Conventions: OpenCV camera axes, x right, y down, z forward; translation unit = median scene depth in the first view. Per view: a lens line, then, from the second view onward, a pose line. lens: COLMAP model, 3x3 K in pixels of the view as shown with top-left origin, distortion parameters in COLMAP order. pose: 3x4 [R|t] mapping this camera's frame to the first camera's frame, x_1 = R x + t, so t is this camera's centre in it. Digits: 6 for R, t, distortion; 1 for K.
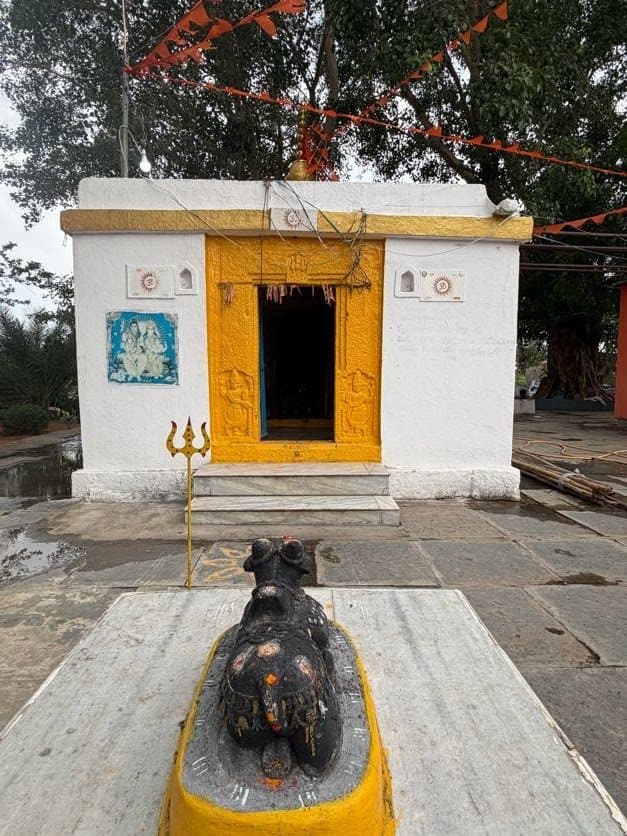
lens RADIAL K [[478.8, 0, 313.5], [0, 478.8, 418.0], [0, 0, 1]] dist [0.000817, -0.001351]
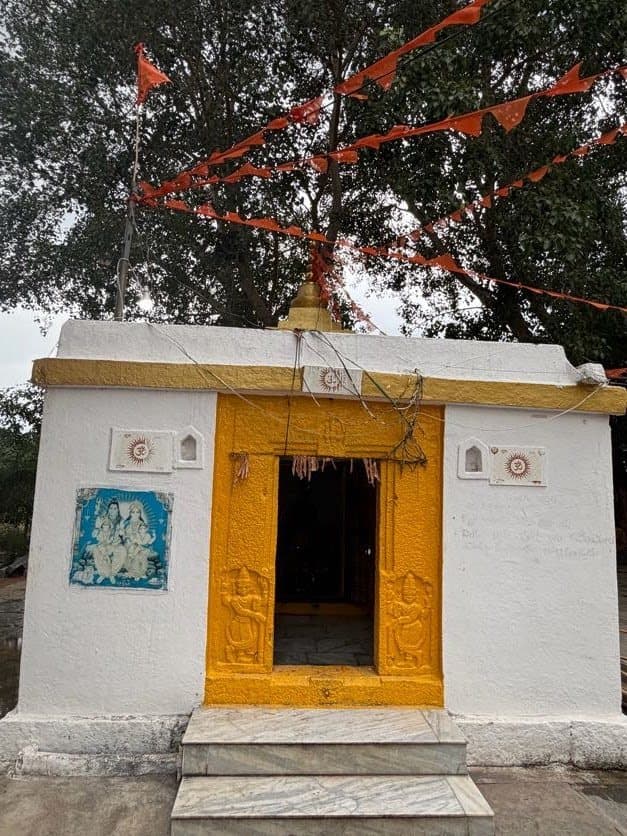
lens RADIAL K [[565.4, 0, 313.5], [0, 565.4, 418.0], [0, 0, 1]] dist [0.005515, 0.001221]
pose [[0.998804, 0.032787, 0.036276, -0.099722], [-0.024187, 0.976043, -0.216227, -0.144437], [-0.042496, 0.215091, 0.975669, 0.096736]]
